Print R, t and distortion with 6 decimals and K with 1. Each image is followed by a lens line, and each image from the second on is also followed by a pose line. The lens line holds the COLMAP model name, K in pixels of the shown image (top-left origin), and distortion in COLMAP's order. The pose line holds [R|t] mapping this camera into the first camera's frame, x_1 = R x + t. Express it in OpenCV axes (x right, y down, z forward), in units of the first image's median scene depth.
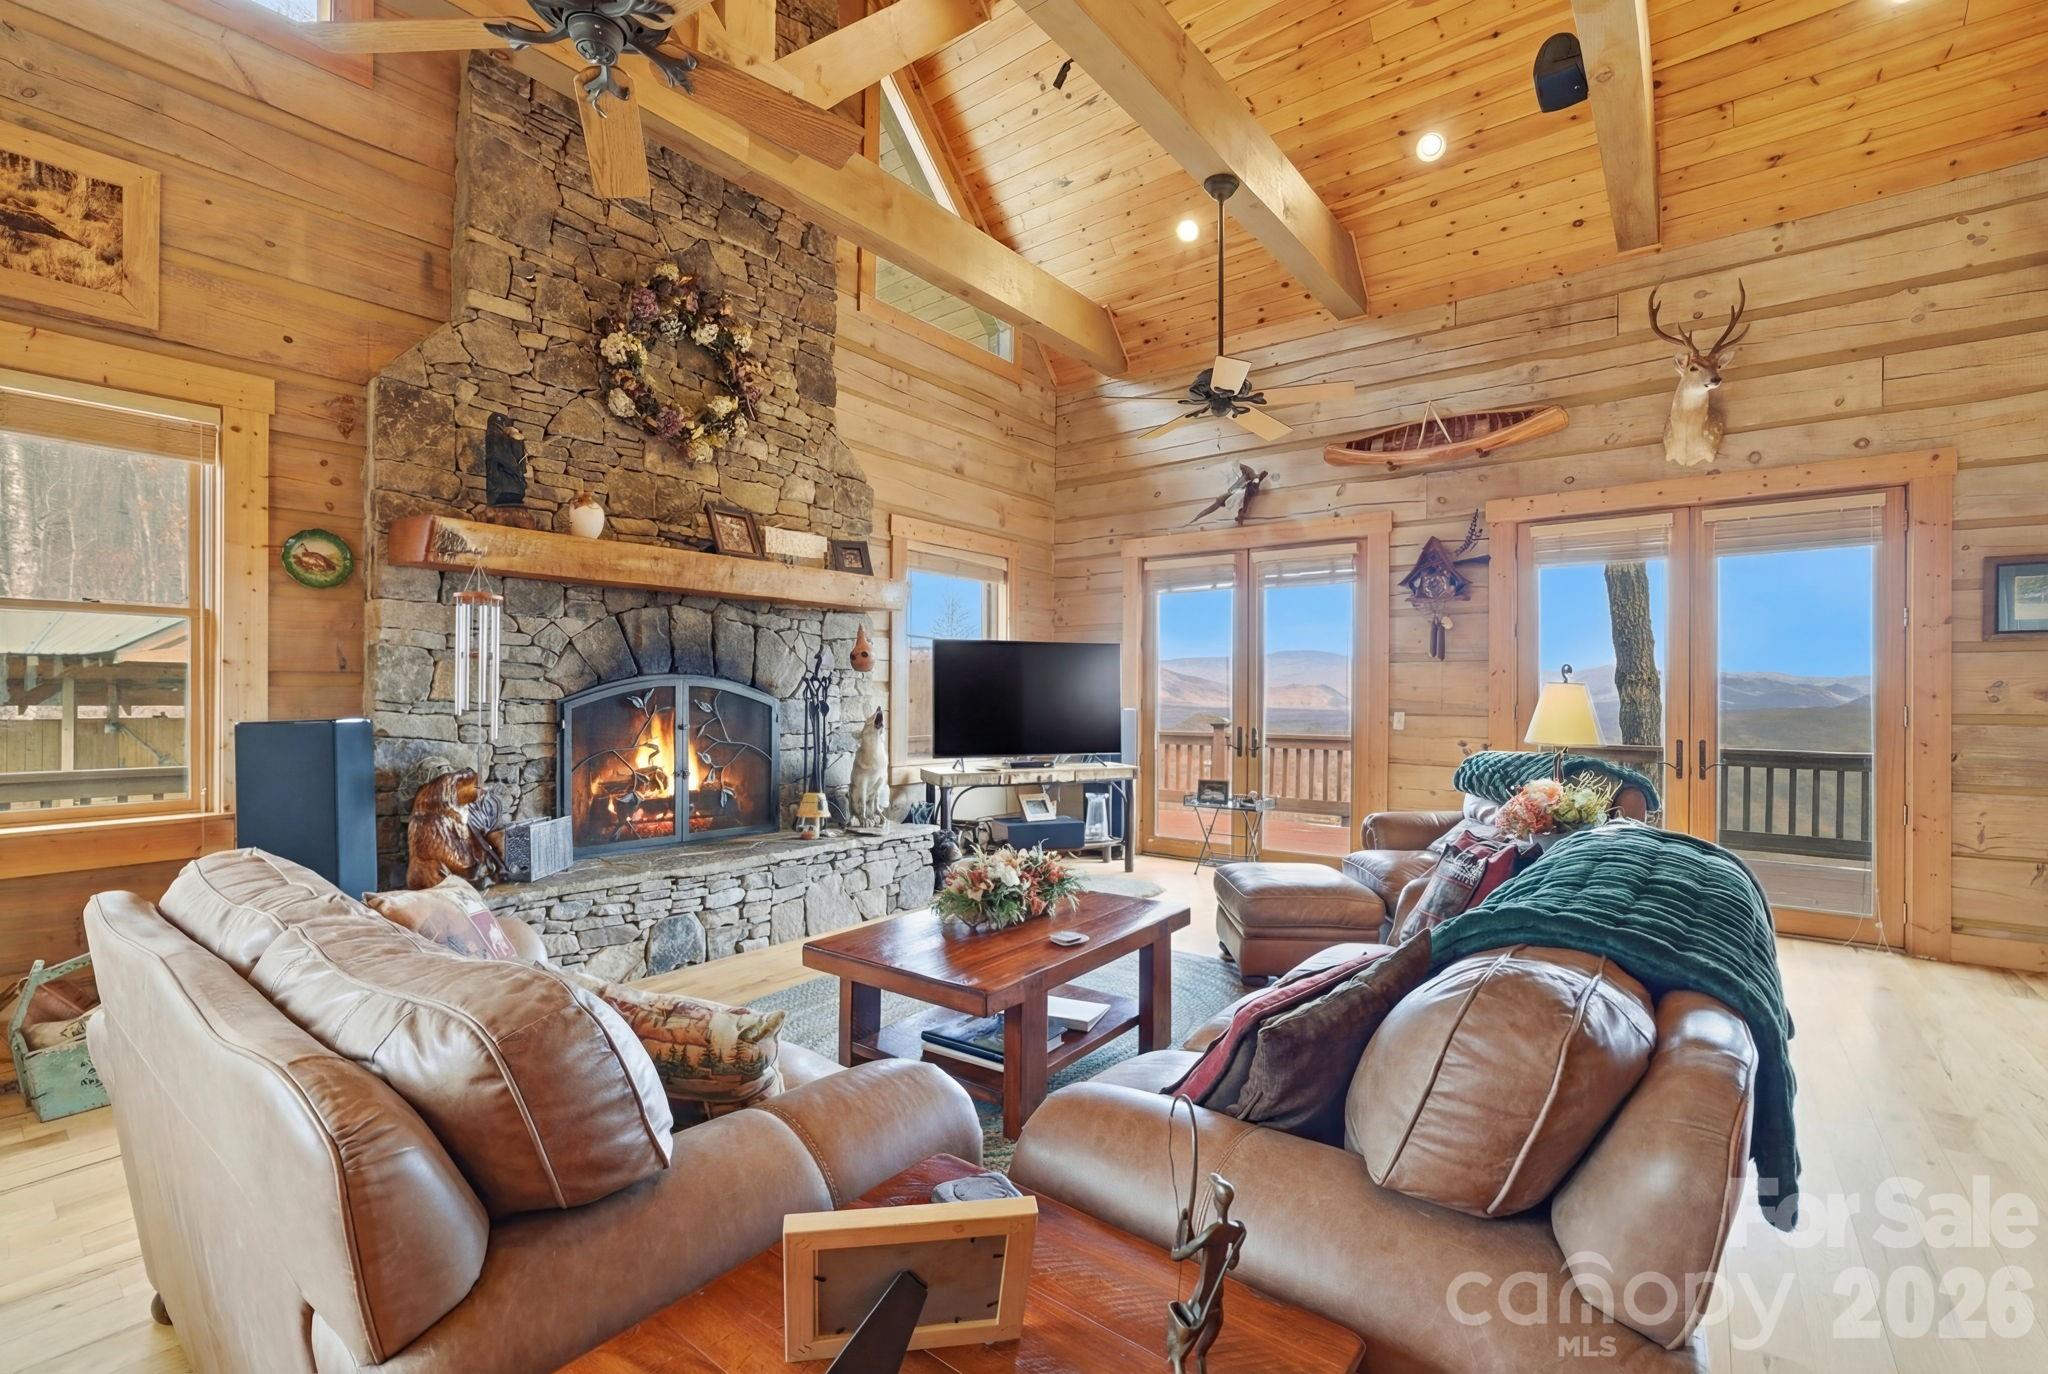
lens RADIAL K [[911.7, 0, 1017.7], [0, 911.7, 685.9], [0, 0, 1]] dist [-0.032573, 0.017804]
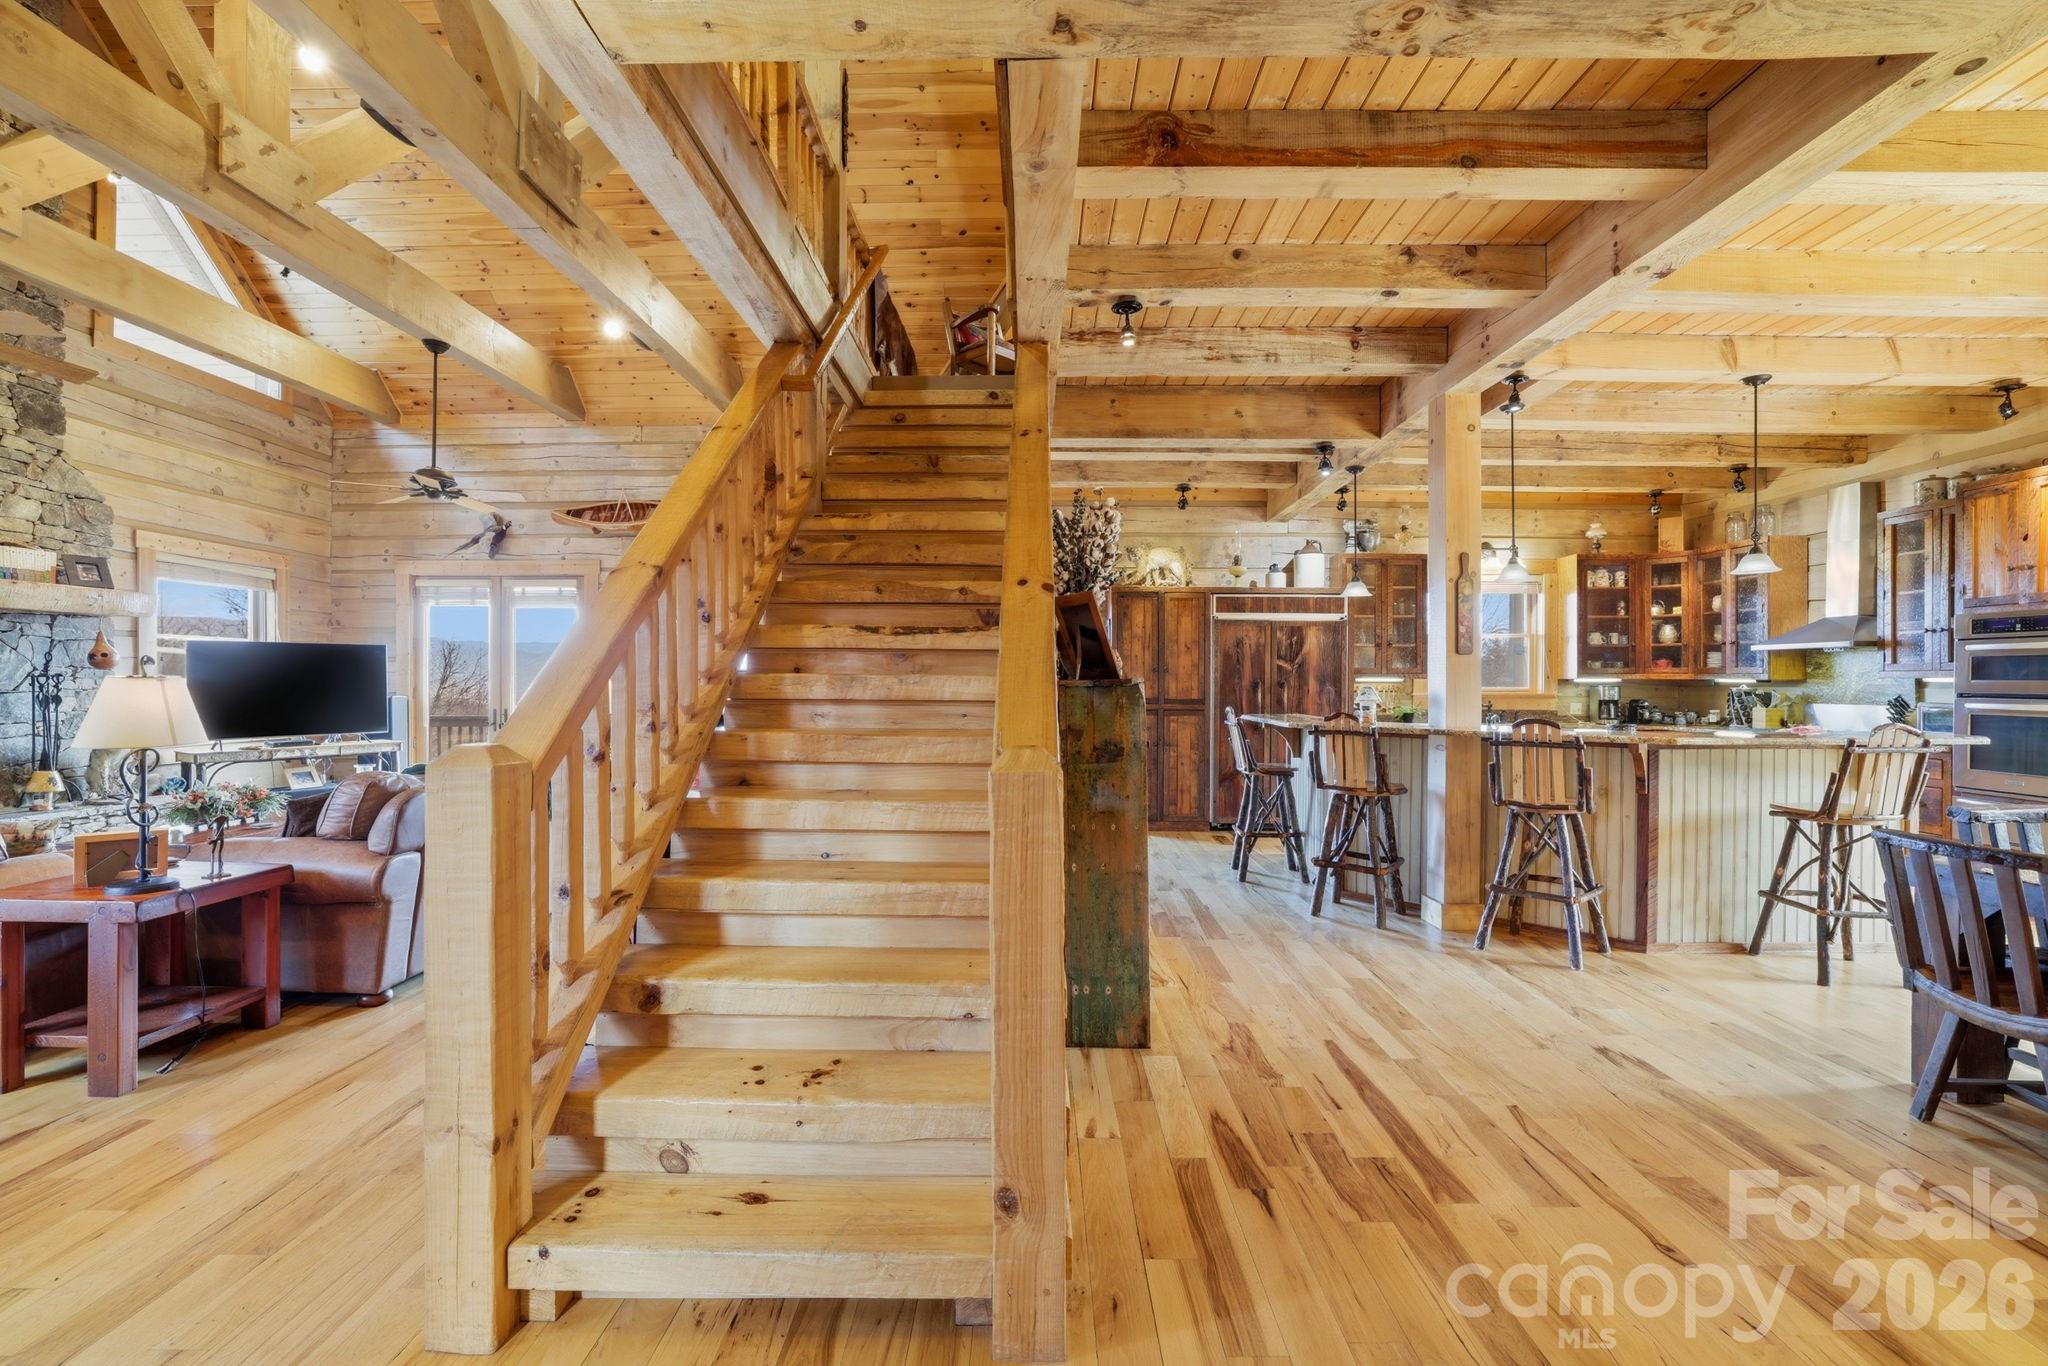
lens RADIAL K [[911.7, 0, 1017.7], [0, 911.7, 681.9], [0, 0, 1]] dist [-0.032573, 0.017804]
pose [[0.809769, -0.003613, 0.586738, 0.112856], [-0.004192, 0.999920, 0.011943, -0.017911], [-0.586734, -0.012130, 0.809689, -0.674125]]
